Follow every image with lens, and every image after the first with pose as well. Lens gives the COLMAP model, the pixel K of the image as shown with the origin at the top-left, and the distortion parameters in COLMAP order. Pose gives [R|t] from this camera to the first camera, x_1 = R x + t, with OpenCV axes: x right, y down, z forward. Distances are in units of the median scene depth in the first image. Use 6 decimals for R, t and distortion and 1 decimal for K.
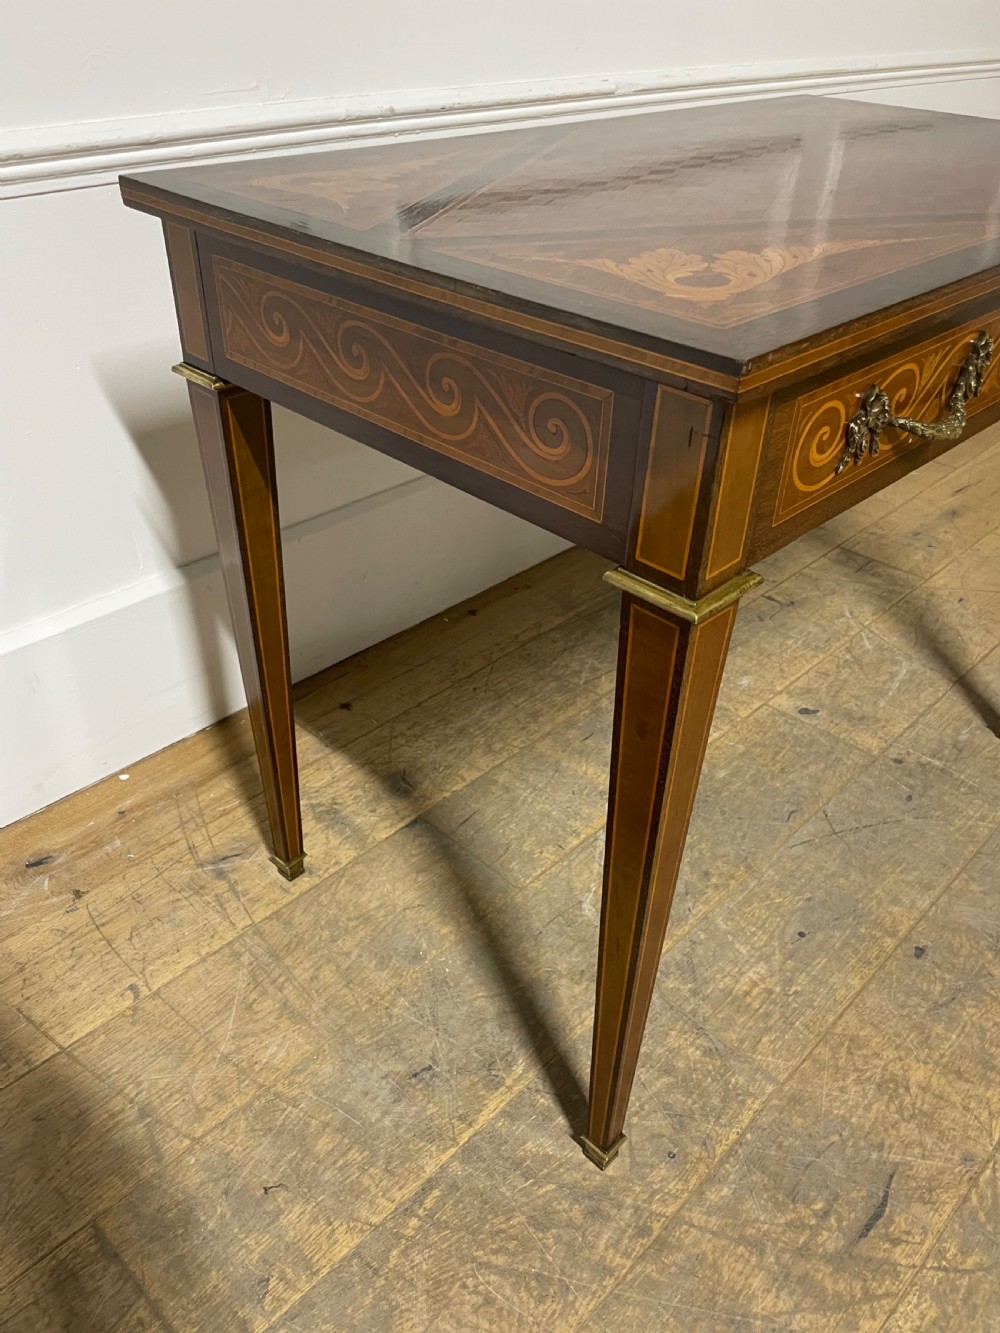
lens RADIAL K [[1030.8, 0, 507.3], [0, 1030.8, 667.9], [0, 0, 1]] dist [0.073205, -0.115172]
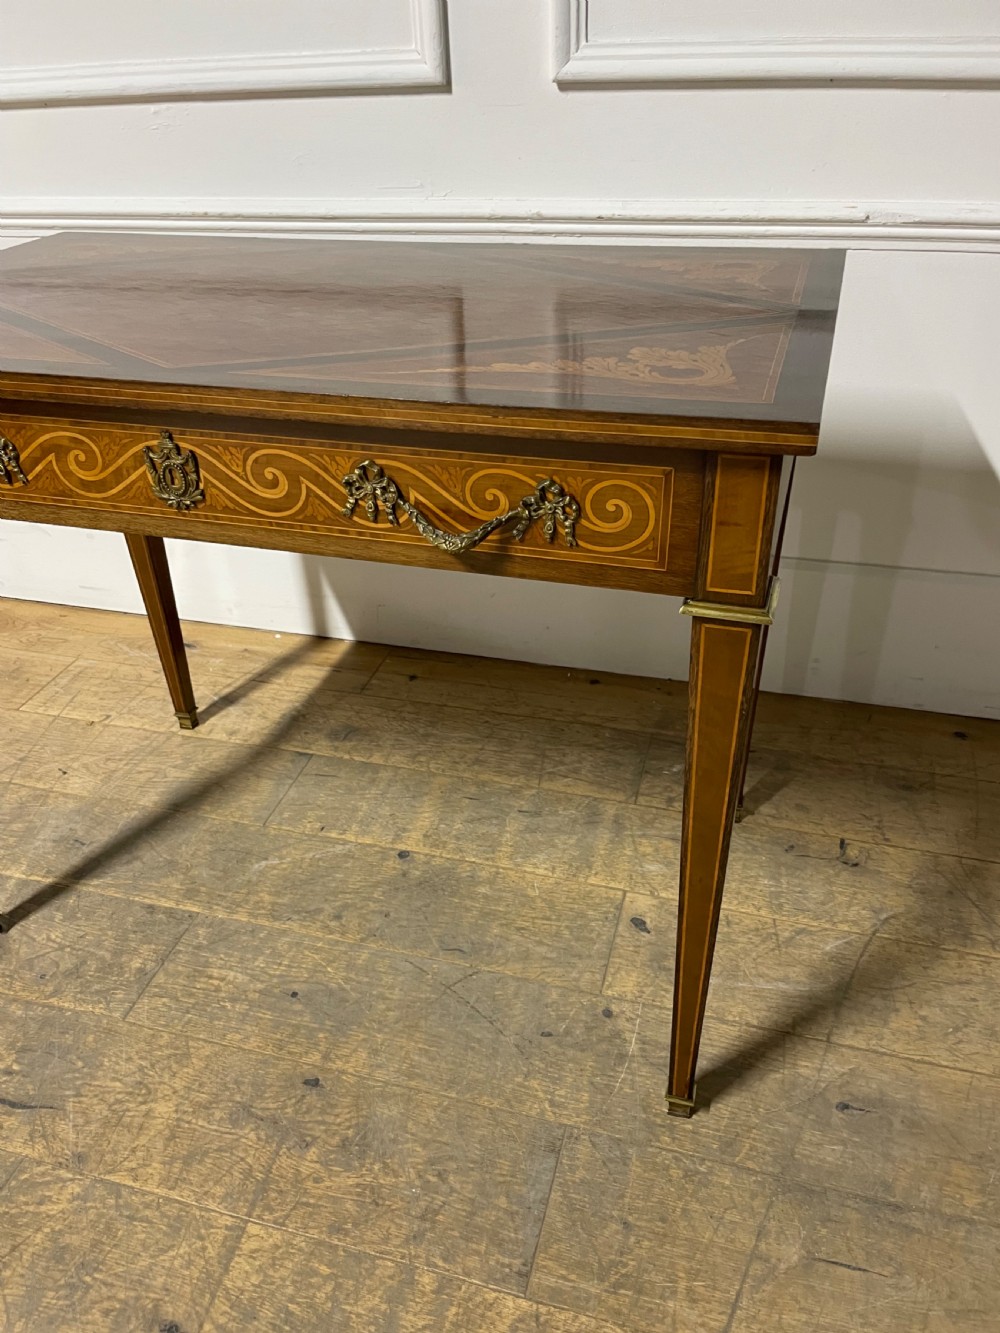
lens RADIAL K [[1030.8, 0, 494.3], [0, 1030.8, 677.4], [0, 0, 1]] dist [0.073205, -0.115172]
pose [[0.462329, 0.442940, -0.768151, 1.225960], [-0.465457, 0.858576, 0.214936, -0.402222], [0.754720, 0.258170, 0.603114, 0.505214]]
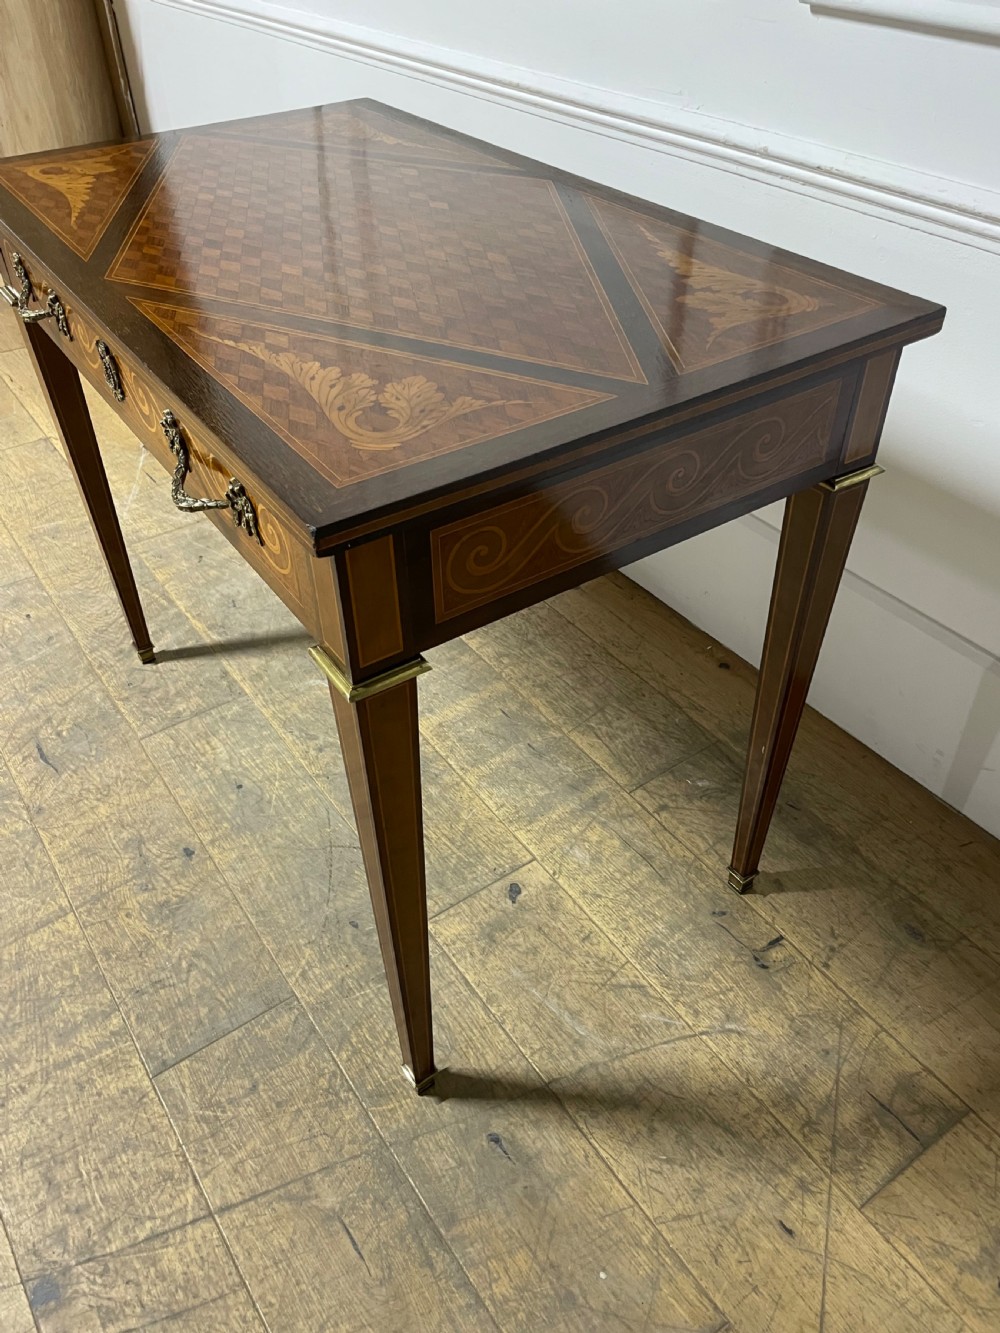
lens RADIAL K [[1030.8, 0, 488.3], [0, 1030.8, 664.2], [0, 0, 1]] dist [0.073205, -0.115172]
pose [[-0.205602, 0.611339, -0.764194, 1.286680], [-0.542241, 0.578888, 0.608985, -0.900713], [0.814679, 0.539587, 0.212472, 1.050267]]
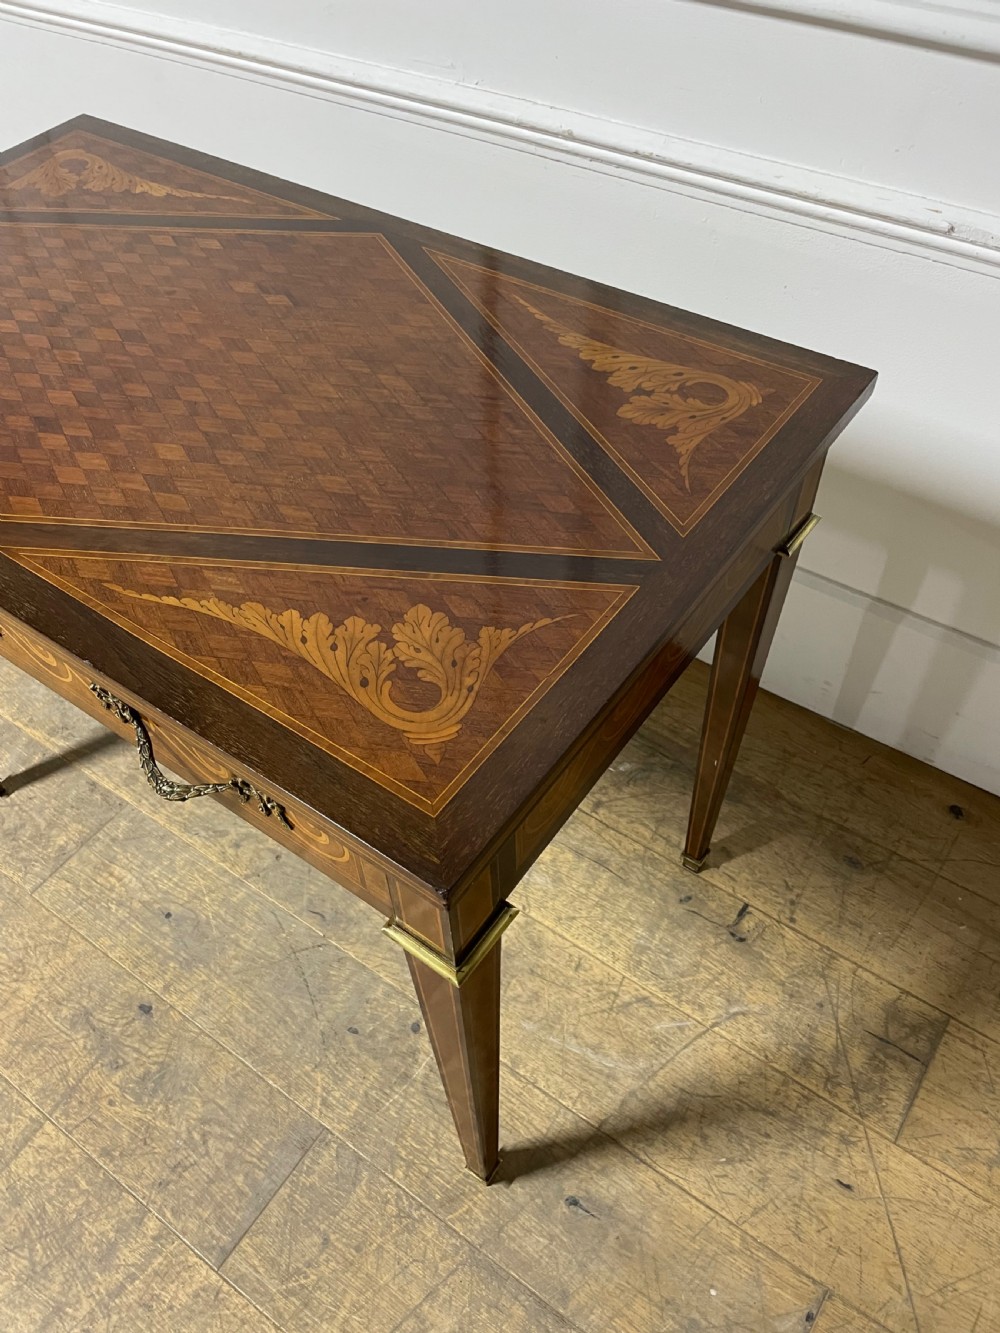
lens RADIAL K [[1030.8, 0, 489.1], [0, 1030.8, 674.5], [0, 0, 1]] dist [0.073205, -0.115172]
pose [[0.145819, 0.733255, -0.664134, 1.075847], [-0.527655, 0.625498, 0.574745, -0.918541], [0.836850, 0.266625, 0.478115, 0.781475]]
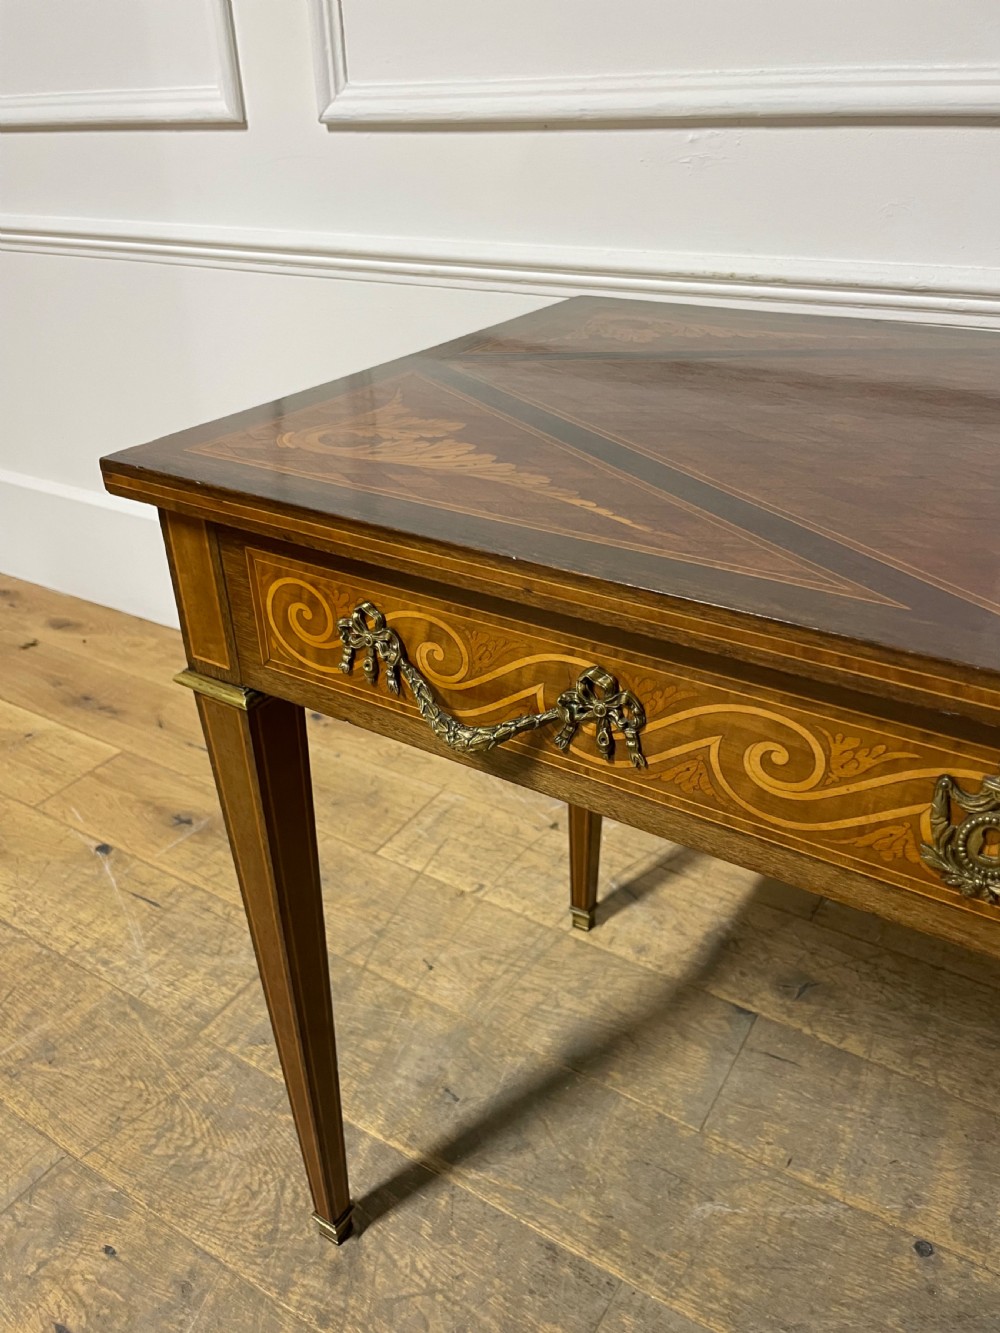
lens RADIAL K [[1030.8, 0, 480.2], [0, 1030.8, 664.5], [0, 0, 1]] dist [0.073205, -0.115172]
pose [[0.195243, 0.455017, -0.868815, 0.672699], [-0.530060, 0.794295, 0.296872, -0.310980], [0.825177, 0.402561, 0.396267, 0.419842]]
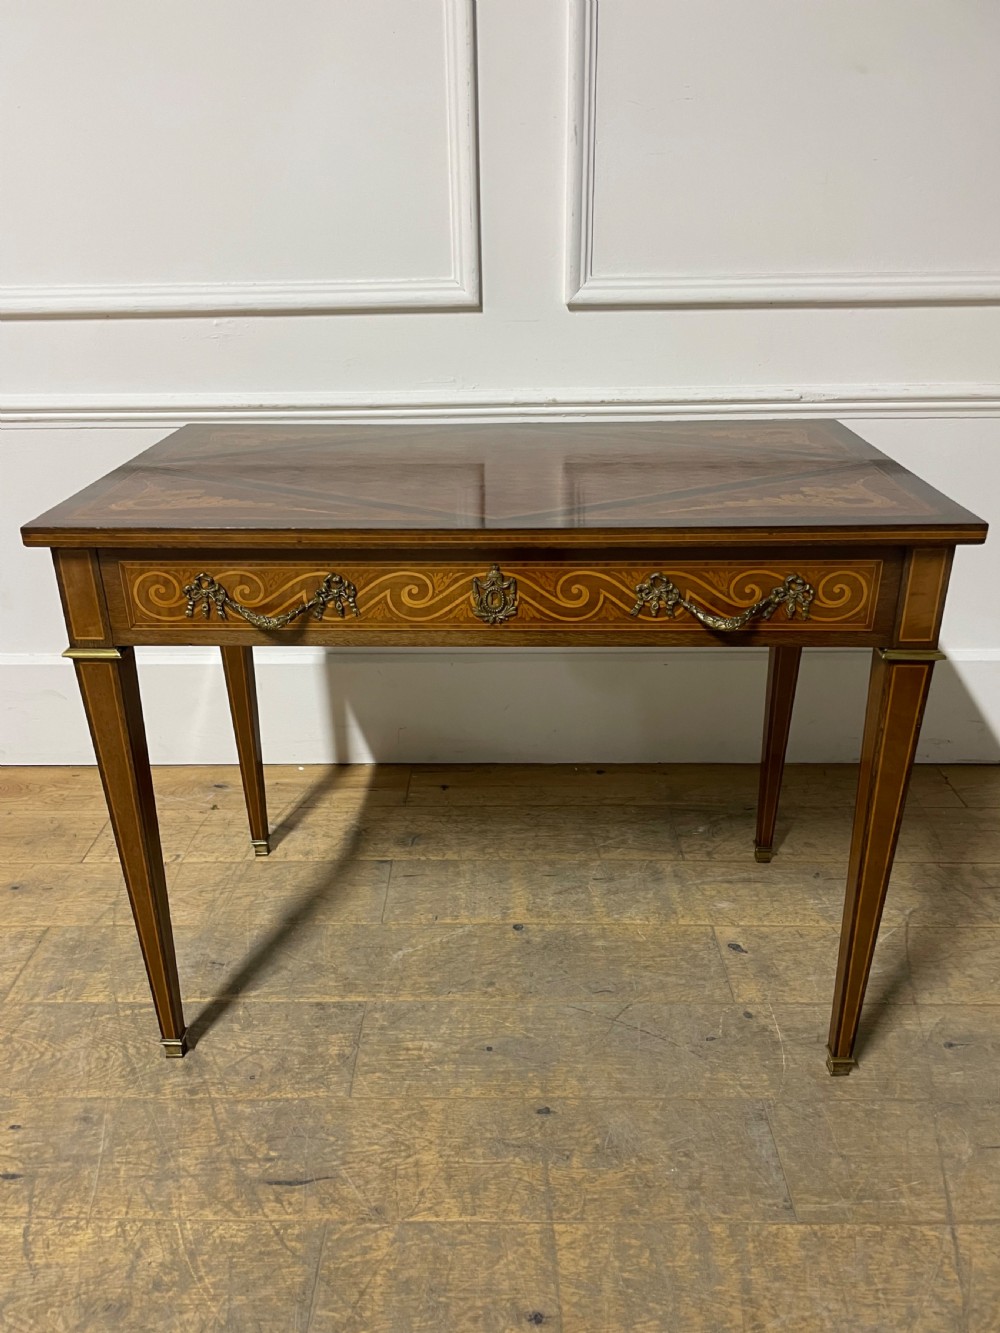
lens RADIAL K [[1030.8, 0, 488.3], [0, 1030.8, 670.6], [0, 0, 1]] dist [0.073205, -0.115172]
pose [[0.679201, 0.268548, -0.683058, 1.161966], [-0.391725, 0.919658, -0.027945, -0.135329], [0.620675, 0.286551, 0.729830, -0.015749]]
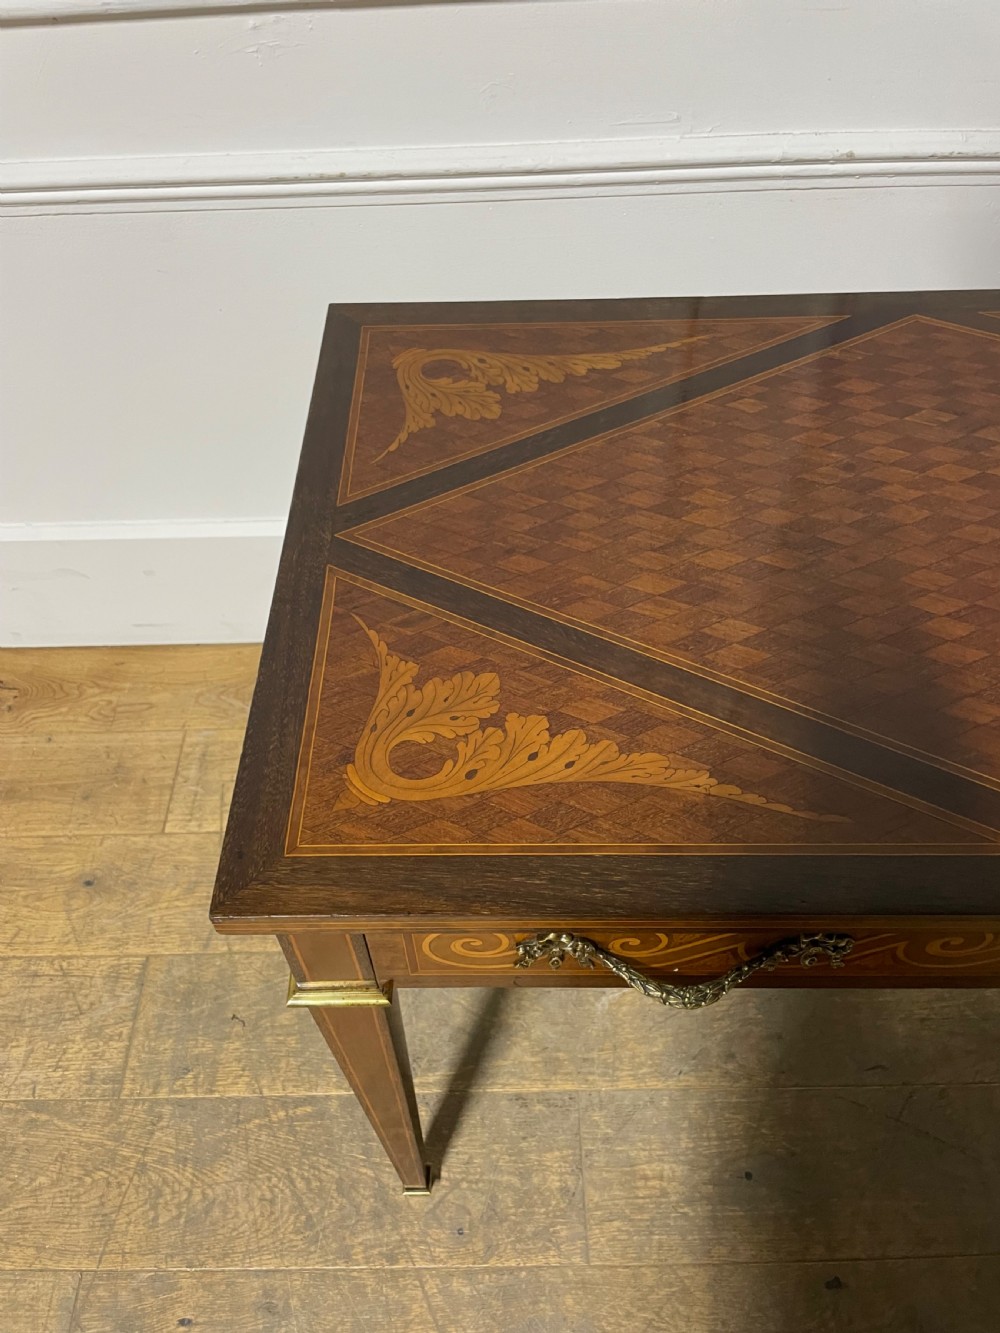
lens RADIAL K [[1030.8, 0, 489.5], [0, 1030.8, 663.5], [0, 0, 1]] dist [0.073205, -0.115172]
pose [[0.696604, 0.525142, -0.488845, 0.397209], [-0.370180, 0.846738, 0.382102, -0.503583], [0.614581, -0.085213, 0.784238, 0.151722]]
